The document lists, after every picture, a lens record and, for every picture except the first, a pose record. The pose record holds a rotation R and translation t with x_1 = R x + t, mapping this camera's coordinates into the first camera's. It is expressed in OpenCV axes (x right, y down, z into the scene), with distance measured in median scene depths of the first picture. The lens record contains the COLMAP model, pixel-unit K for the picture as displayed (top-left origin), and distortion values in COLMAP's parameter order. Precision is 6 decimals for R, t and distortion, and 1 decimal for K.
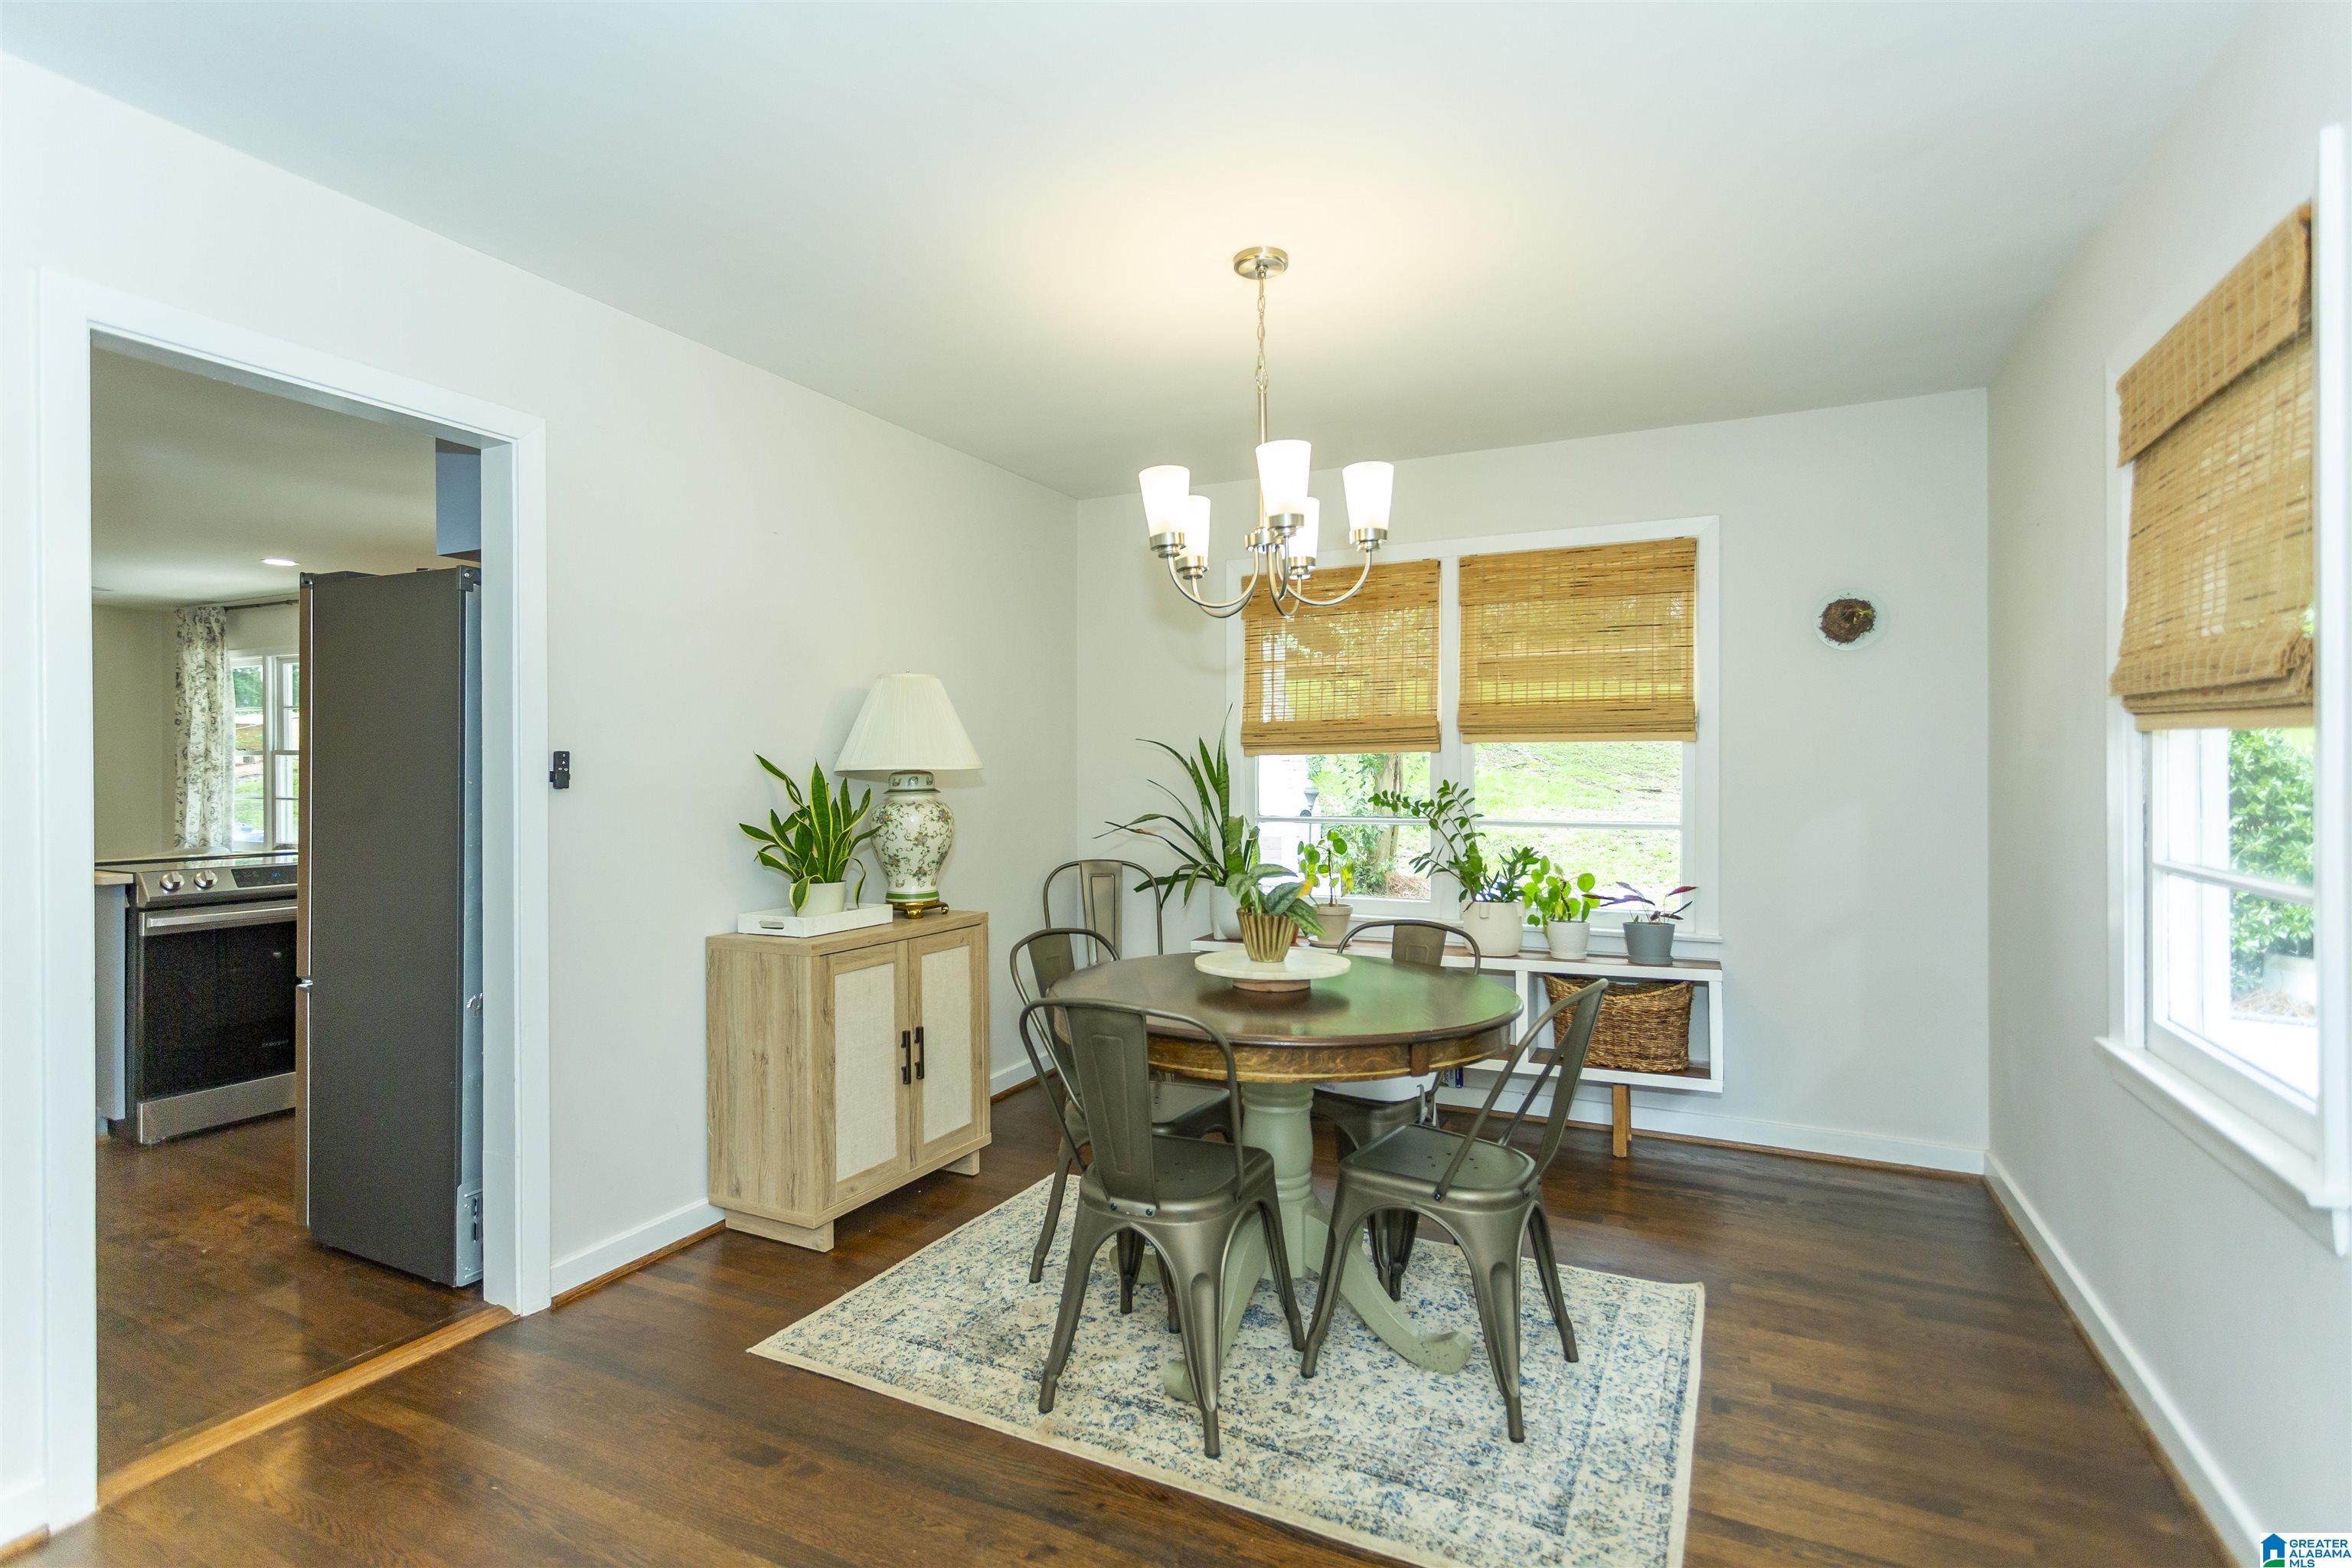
lens RADIAL K [[1127.8, 0, 1159.0], [0, 1127.8, 779.1], [0, 0, 1]] dist [0.004642, 0.002016]
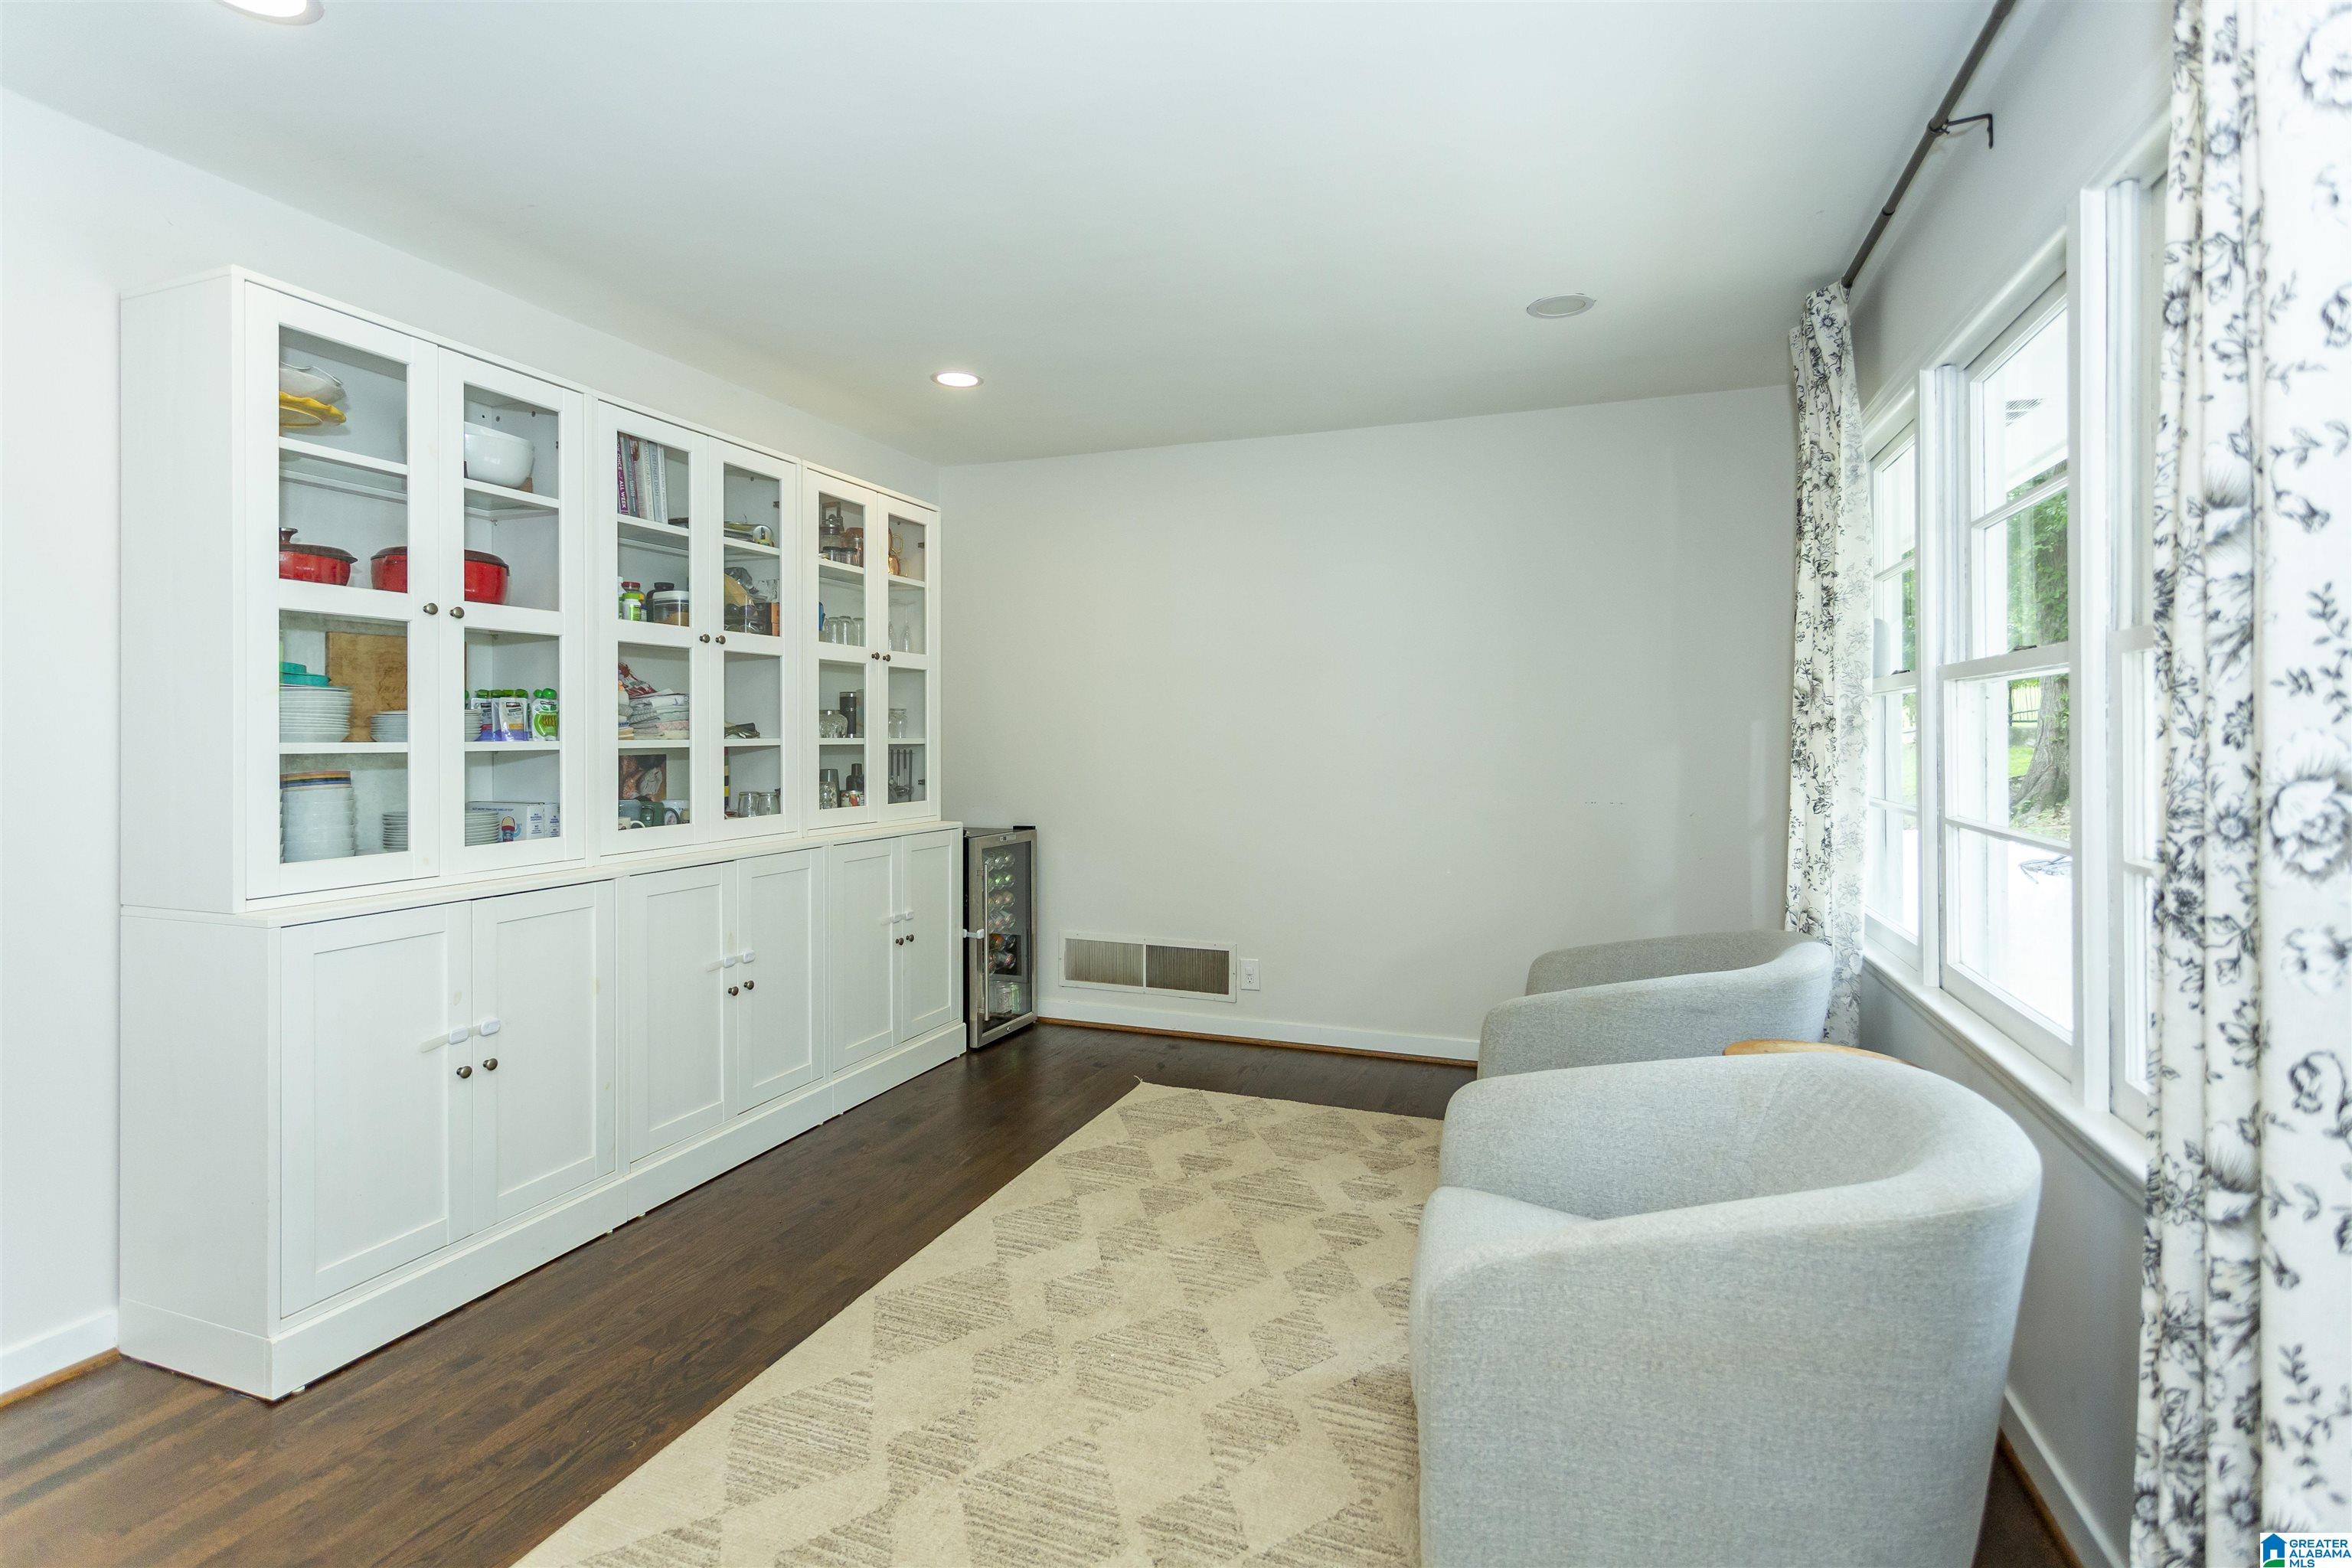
lens RADIAL K [[1127.8, 0, 1151.4], [0, 1127.8, 727.6], [0, 0, 1]] dist [0.004642, 0.002016]
pose [[0.090646, -0.007418, -0.995856, -1.005114], [-0.006306, 0.999948, -0.008022, -0.009089], [0.995863, 0.007007, 0.090595, 1.544781]]
